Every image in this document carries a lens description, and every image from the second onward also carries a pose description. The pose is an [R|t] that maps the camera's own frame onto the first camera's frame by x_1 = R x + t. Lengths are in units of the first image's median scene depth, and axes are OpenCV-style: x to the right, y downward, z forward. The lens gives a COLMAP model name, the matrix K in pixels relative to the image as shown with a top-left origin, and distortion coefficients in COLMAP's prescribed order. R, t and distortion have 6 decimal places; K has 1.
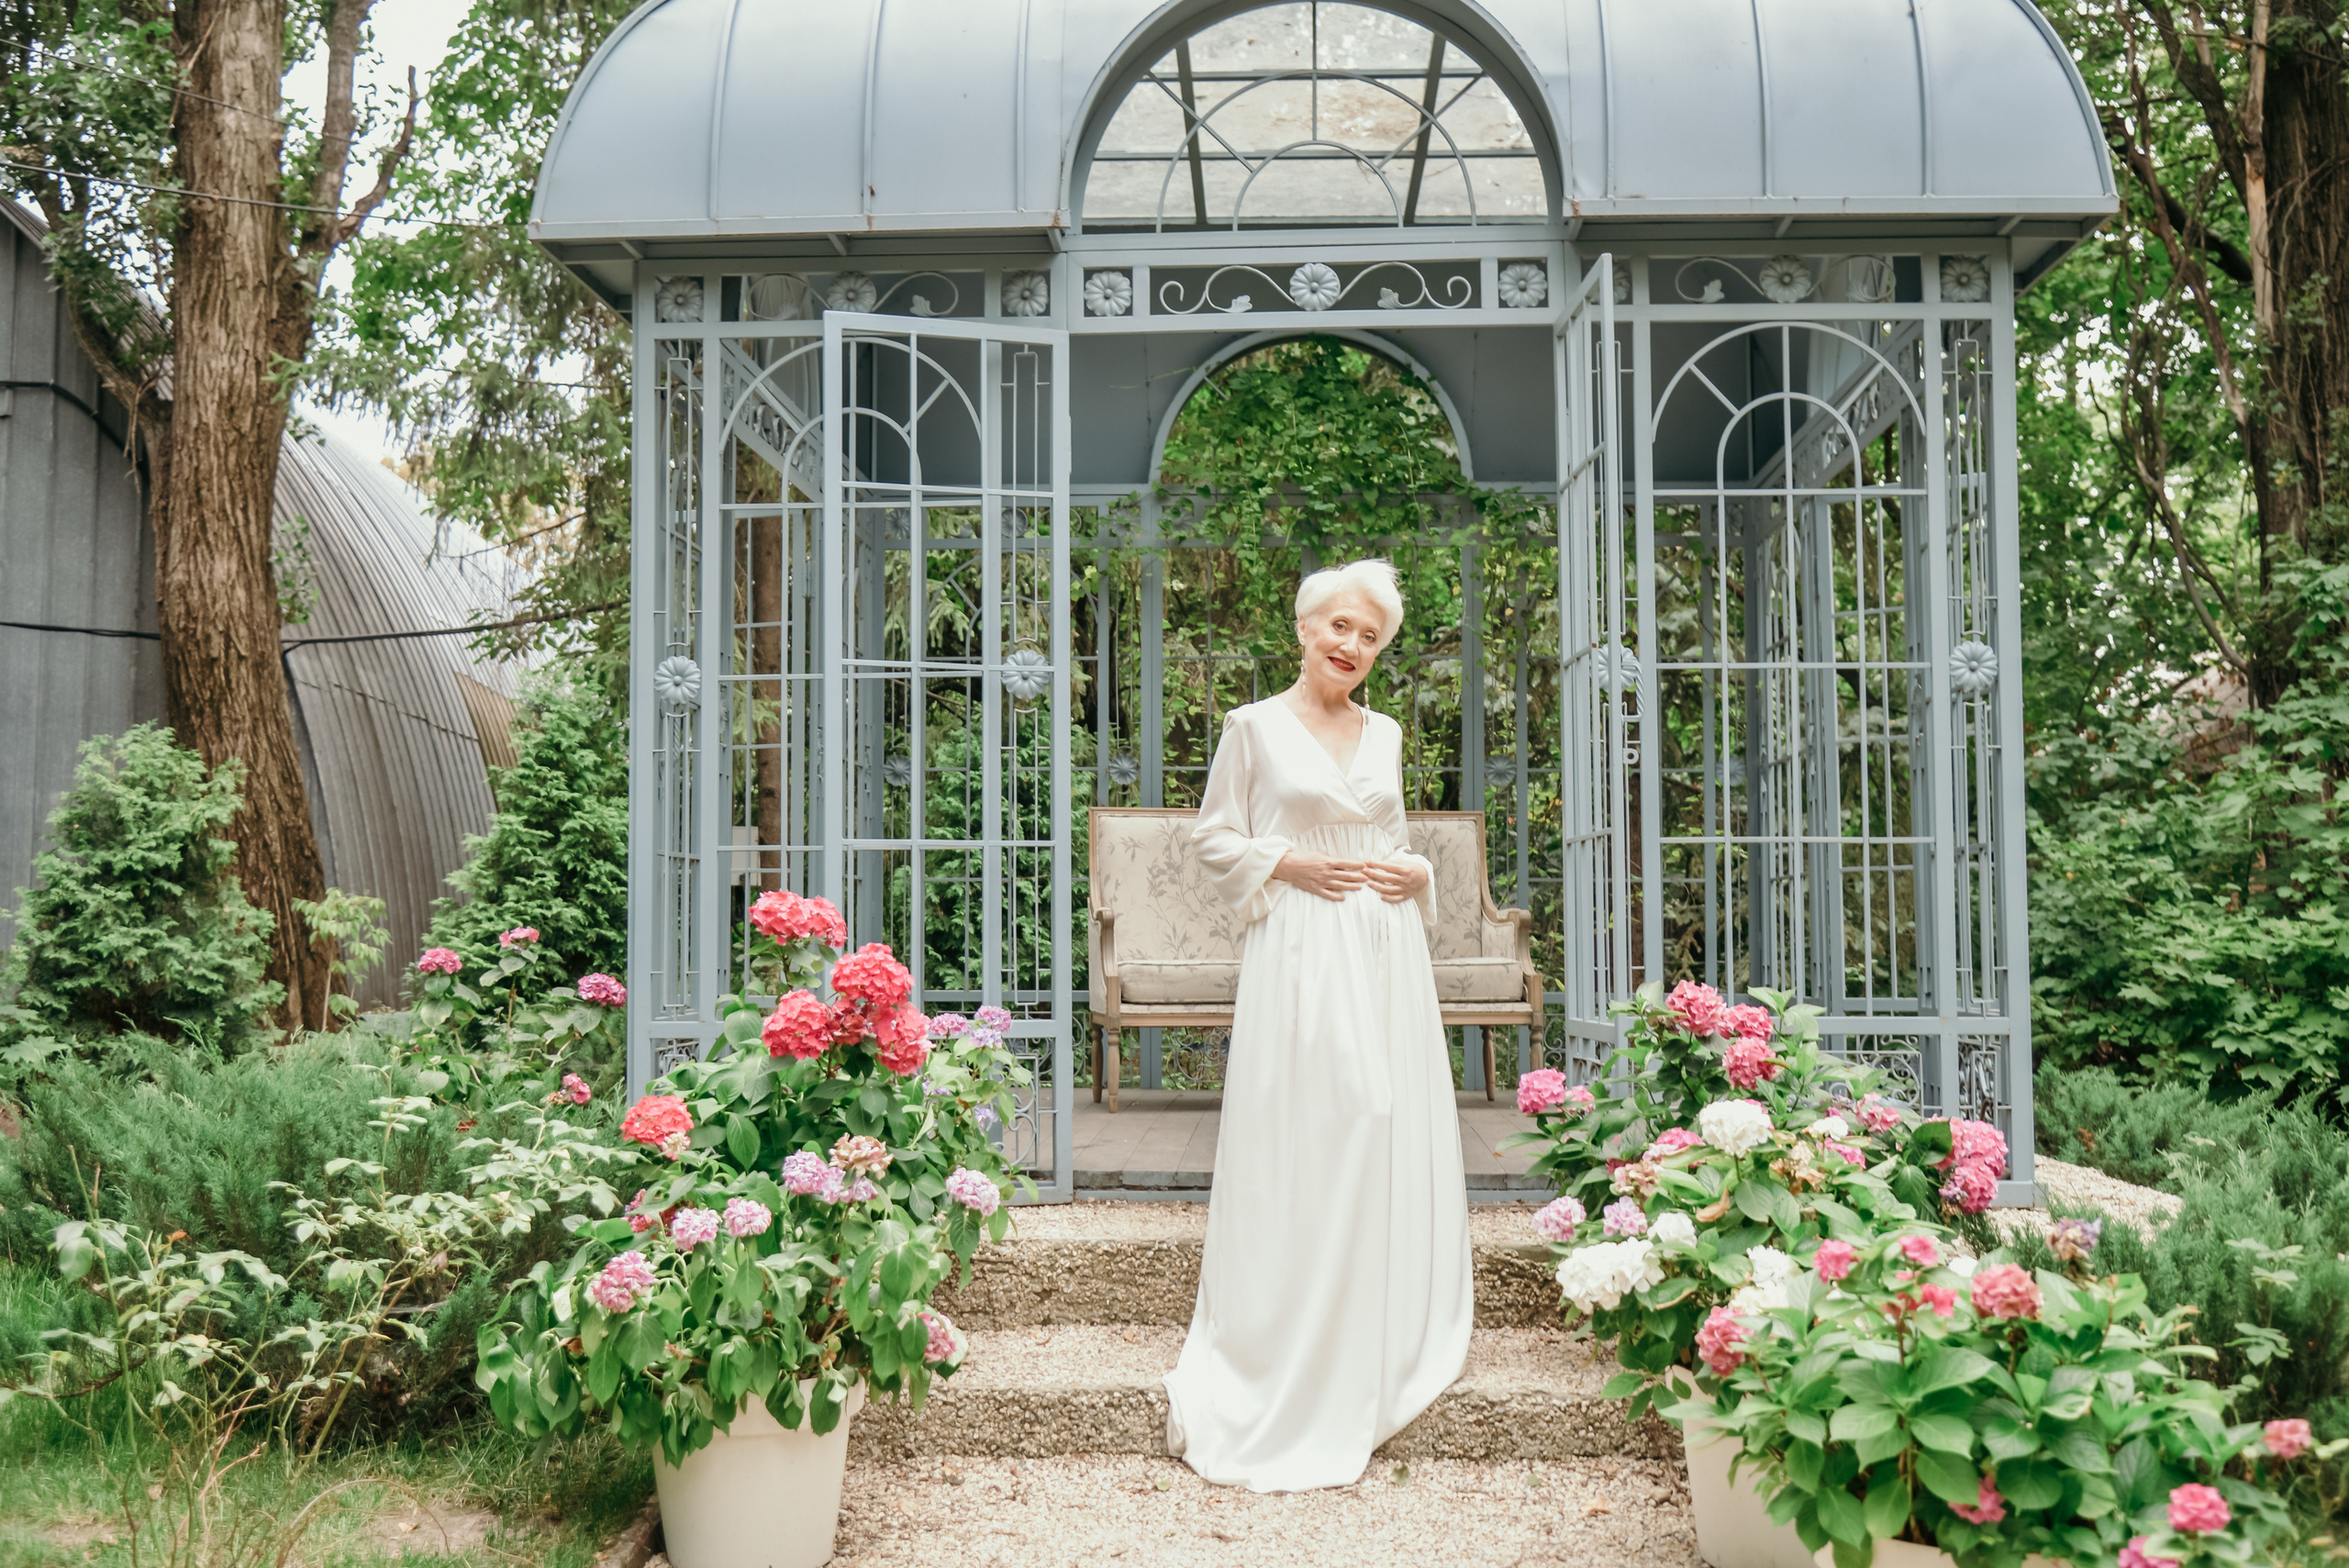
lens RADIAL K [[2389.7, 0, 1174.5], [0, 2389.7, 784.0], [0, 0, 1]] dist [-0.059243, 0.022572]
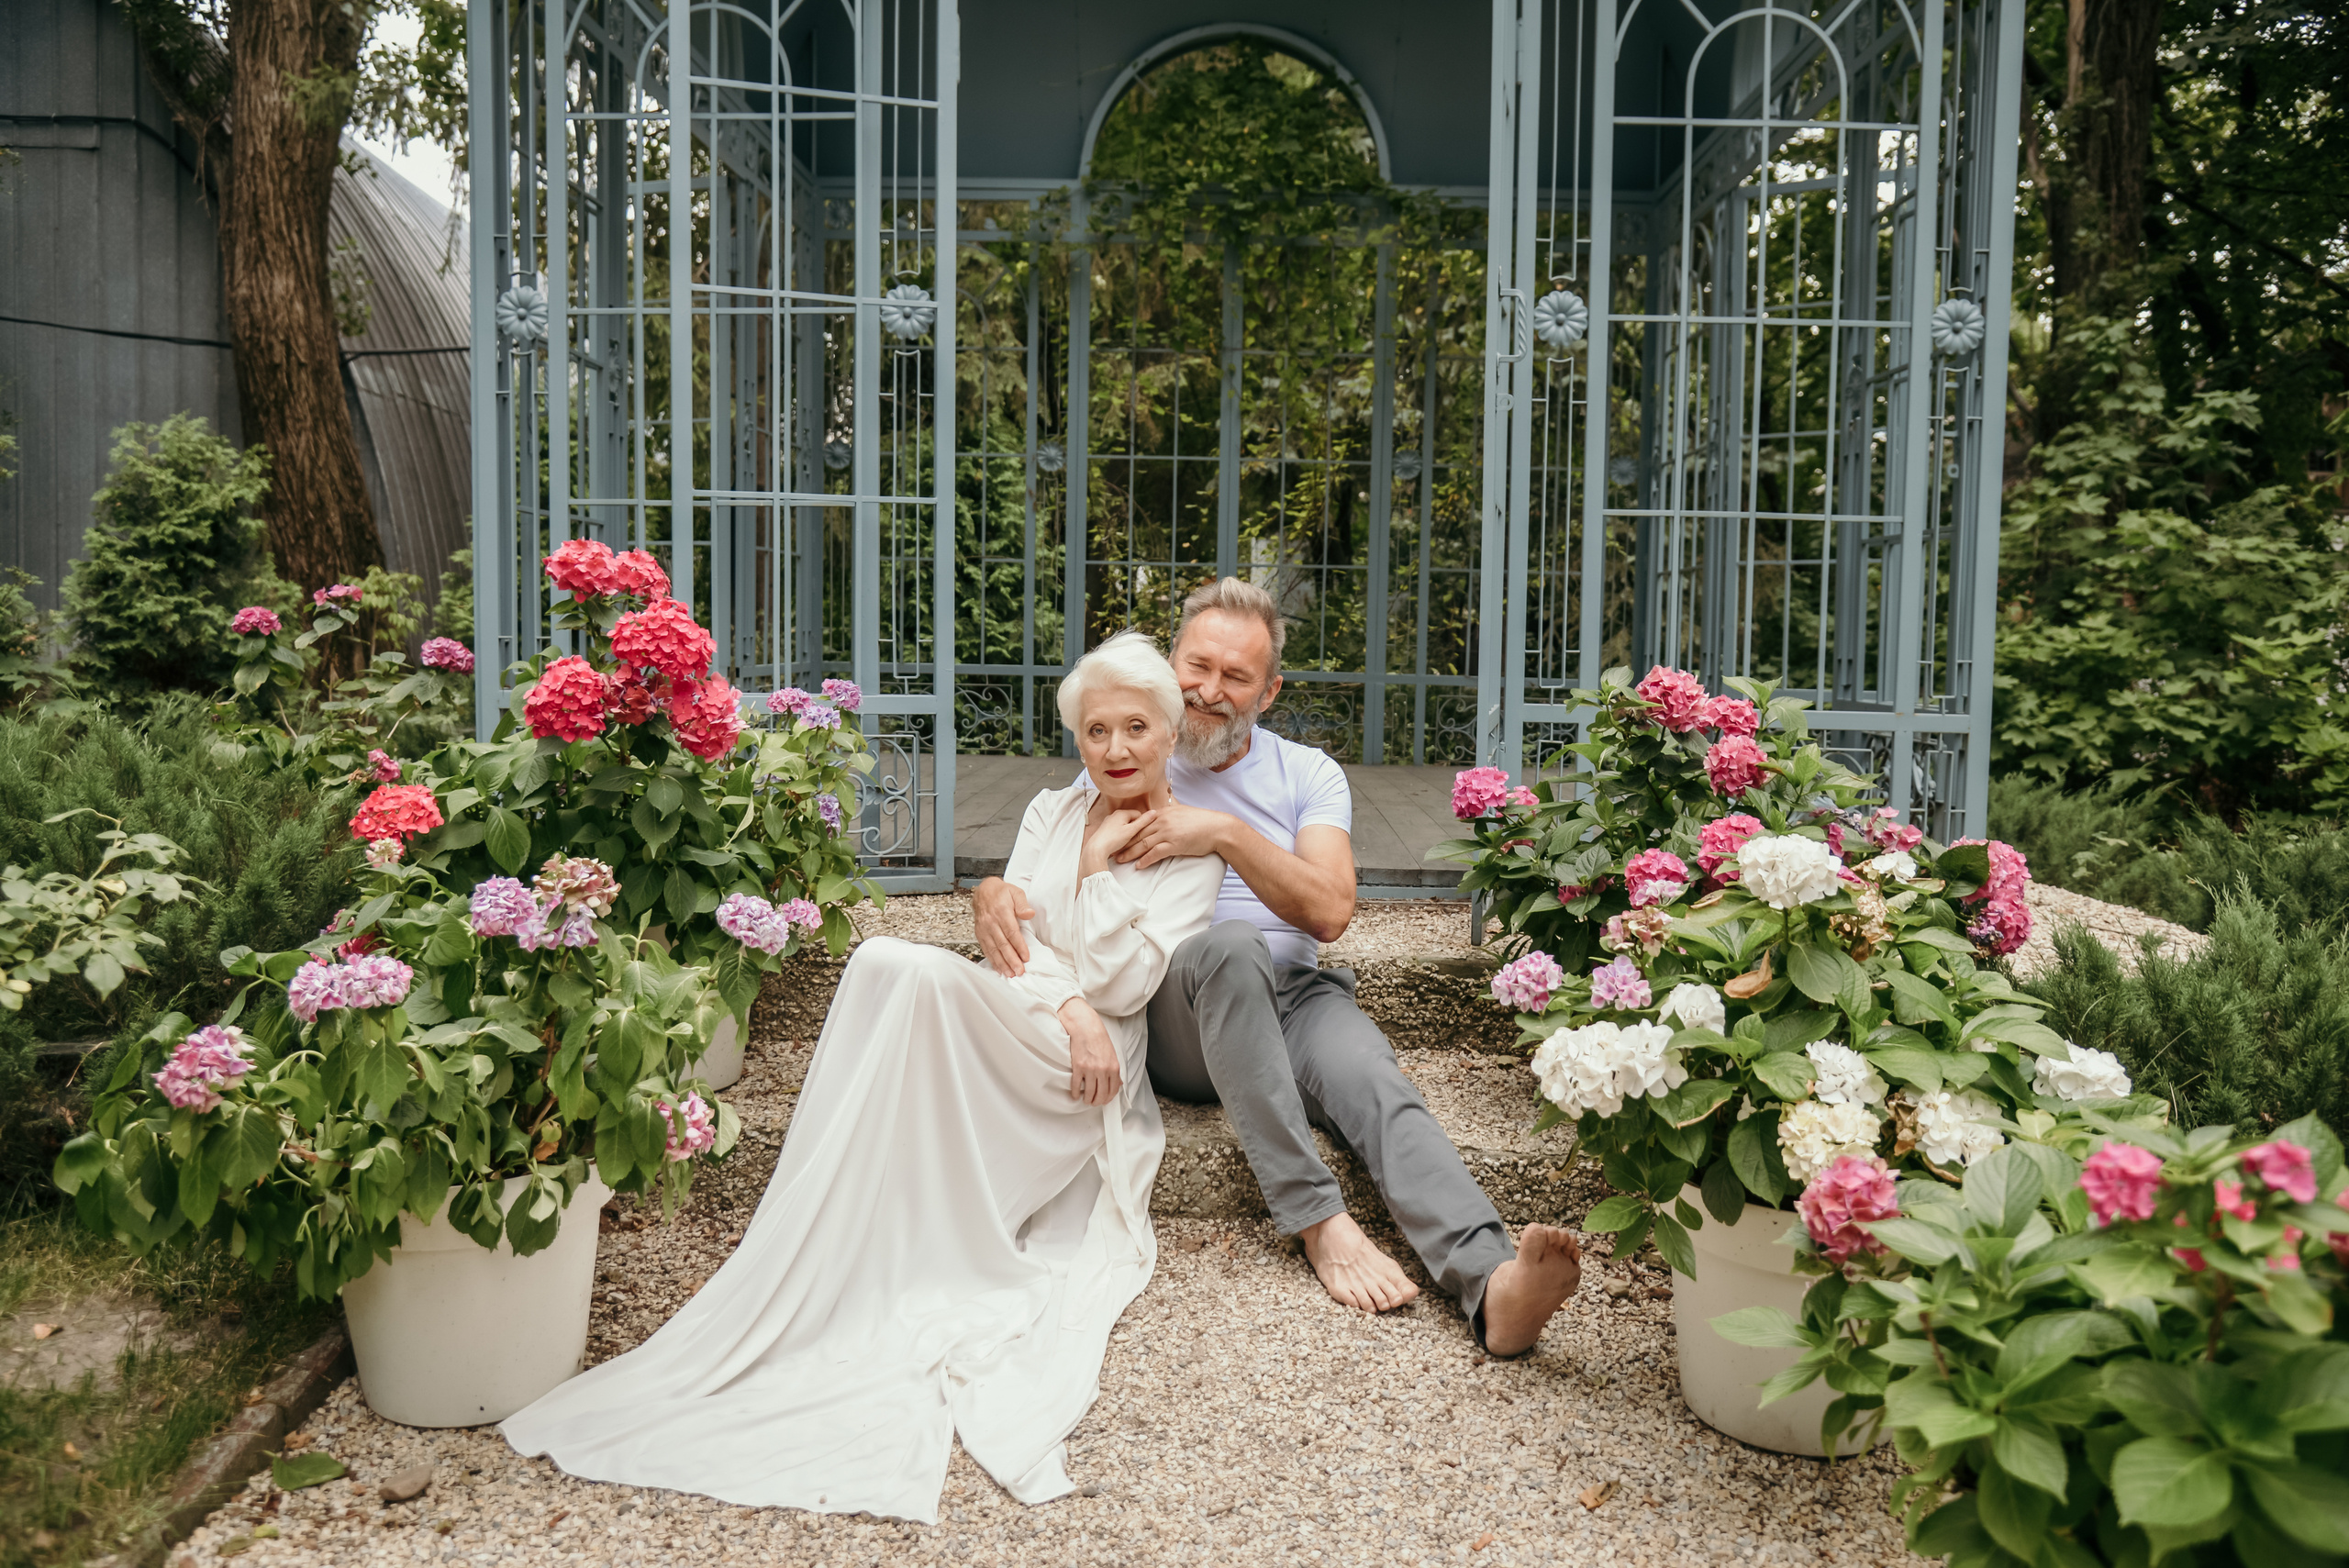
lens RADIAL K [[1796.8, 0, 1174.5], [0, 1796.8, 784.0], [0, 0, 1]] dist [-0.049716, 0.005298]
pose [[0.999472, 0.017457, 0.027406, 0.022656], [-0.021378, 0.988454, 0.150008, 0.026688], [-0.024471, -0.150515, 0.988305, 0.305366]]
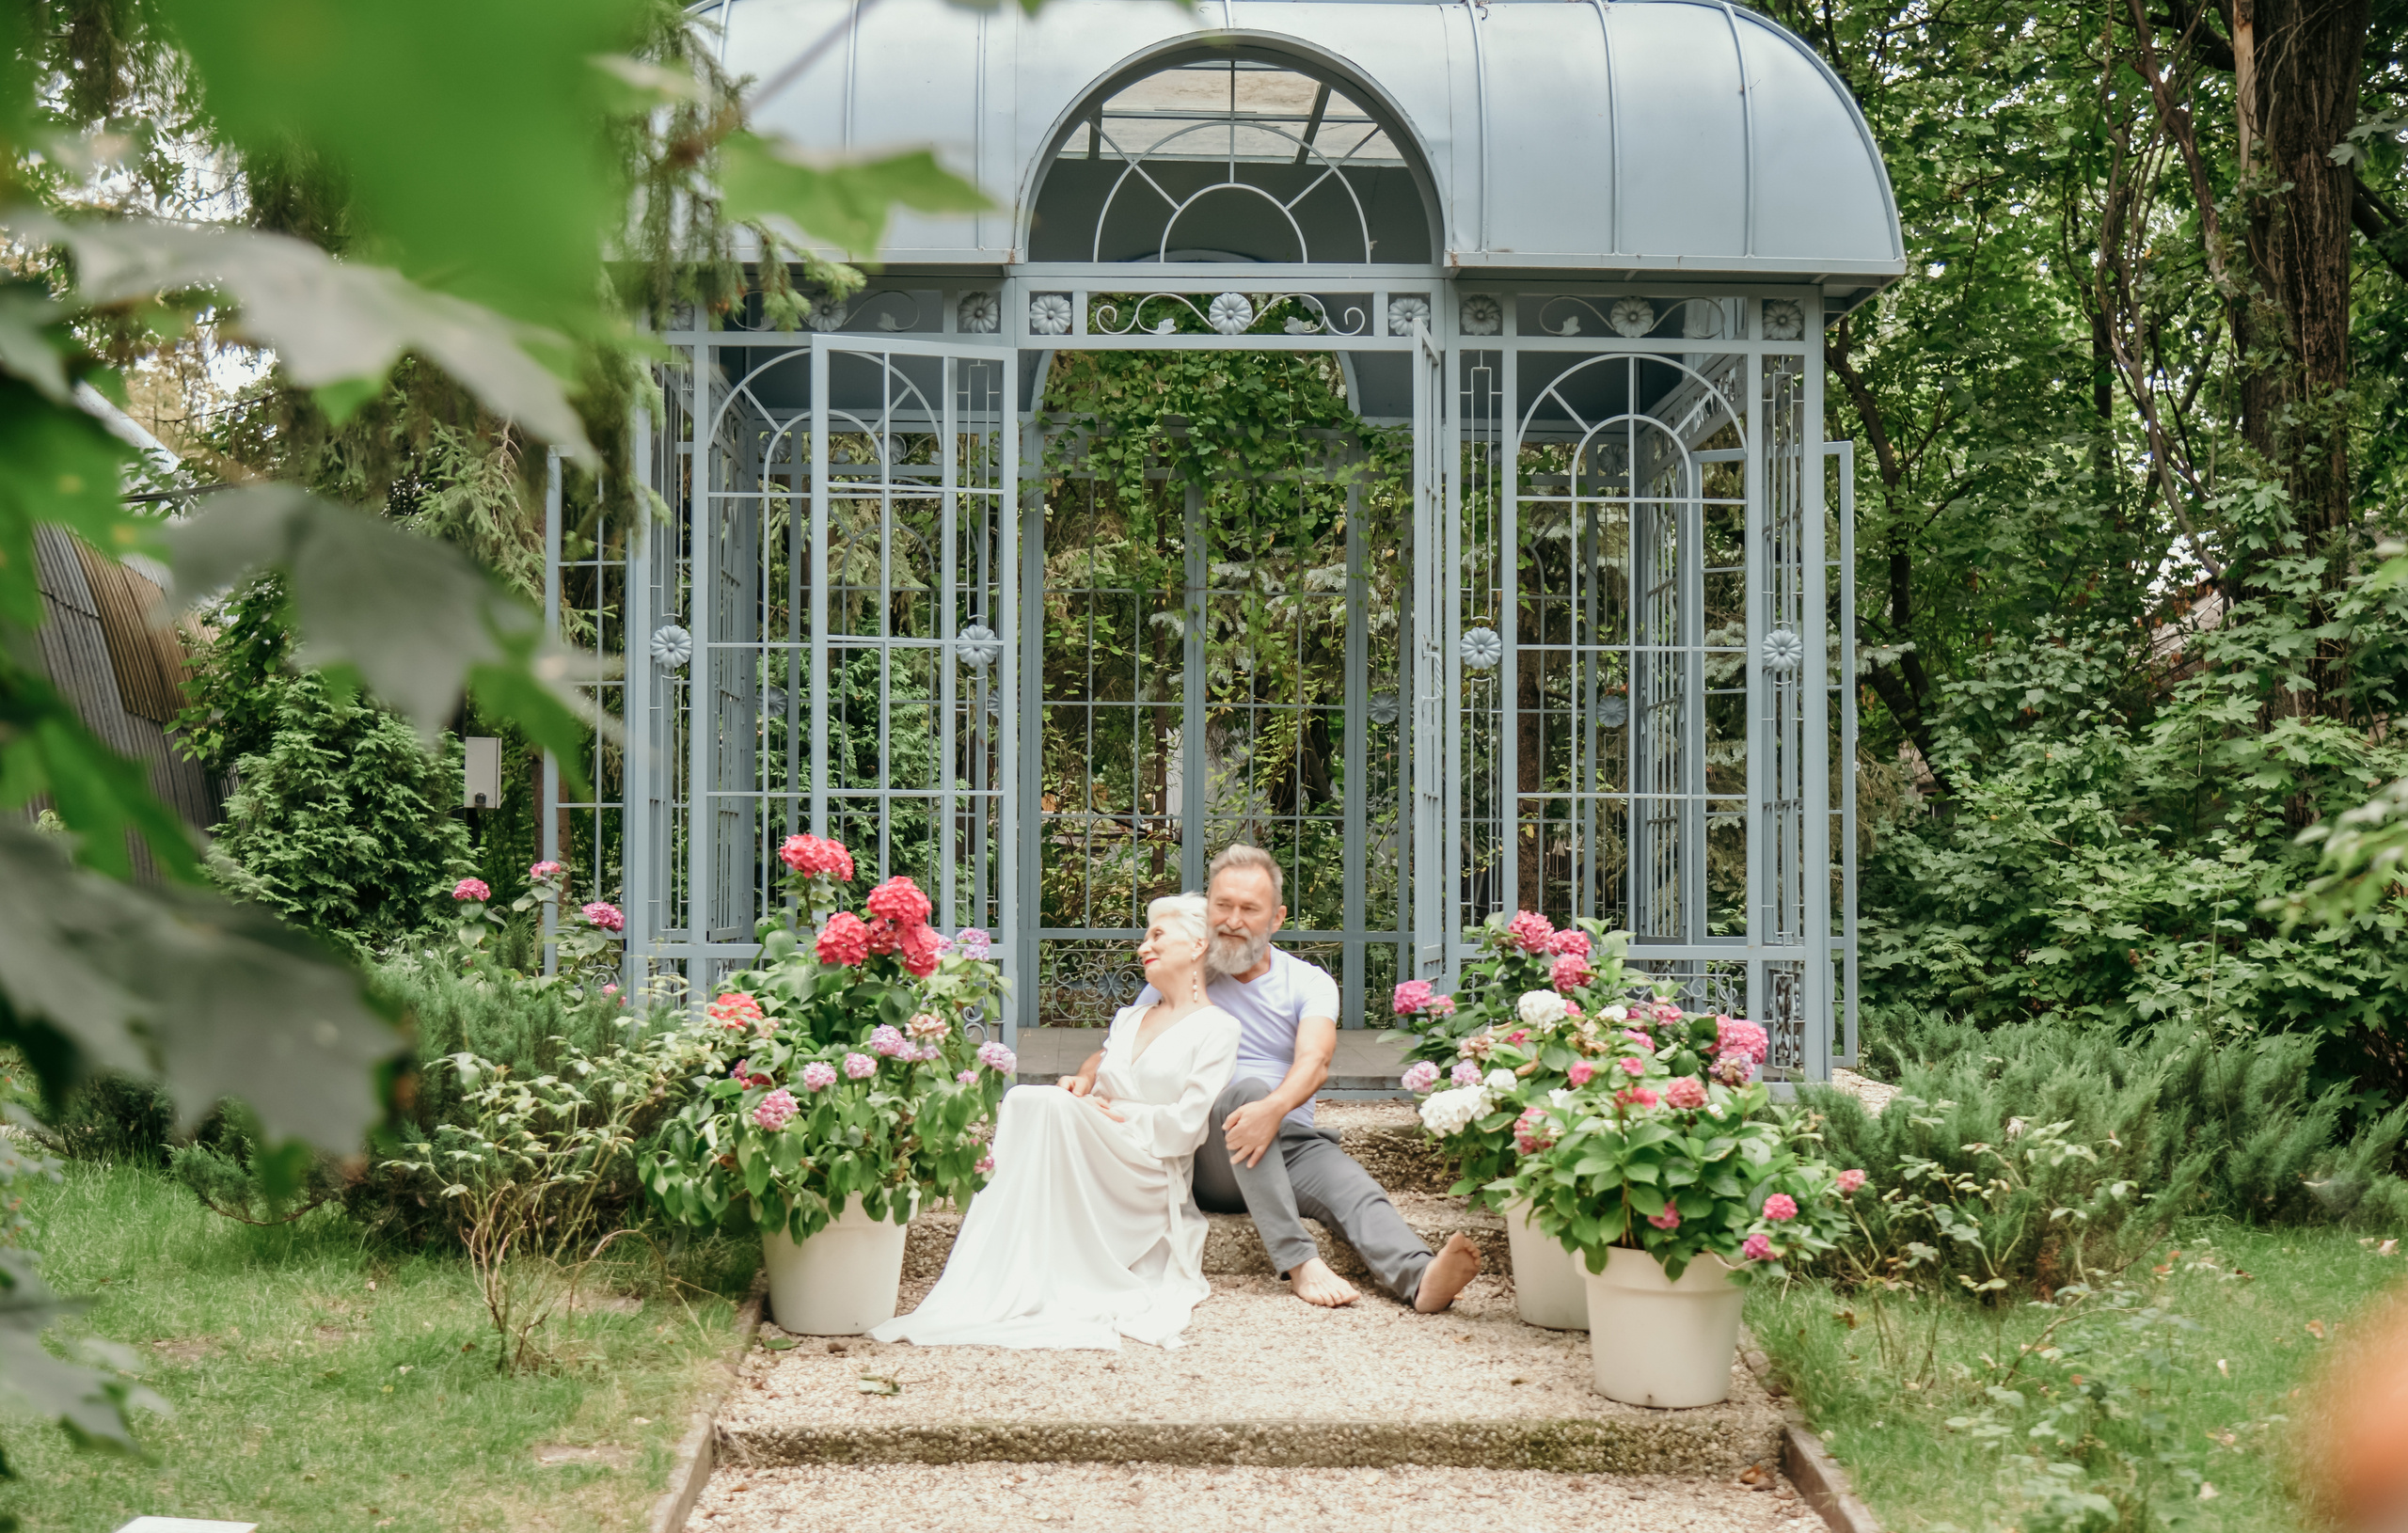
lens RADIAL K [[3478.6, 0, 1204.0], [0, 3478.6, 766.5], [0, 0, 1]] dist [-0.168169, 0.034480]
pose [[0.996265, 0.009892, 0.085780, -0.096363], [-0.012725, 0.999389, 0.032543, -0.043555], [-0.085406, -0.033513, 0.995782, -0.683986]]
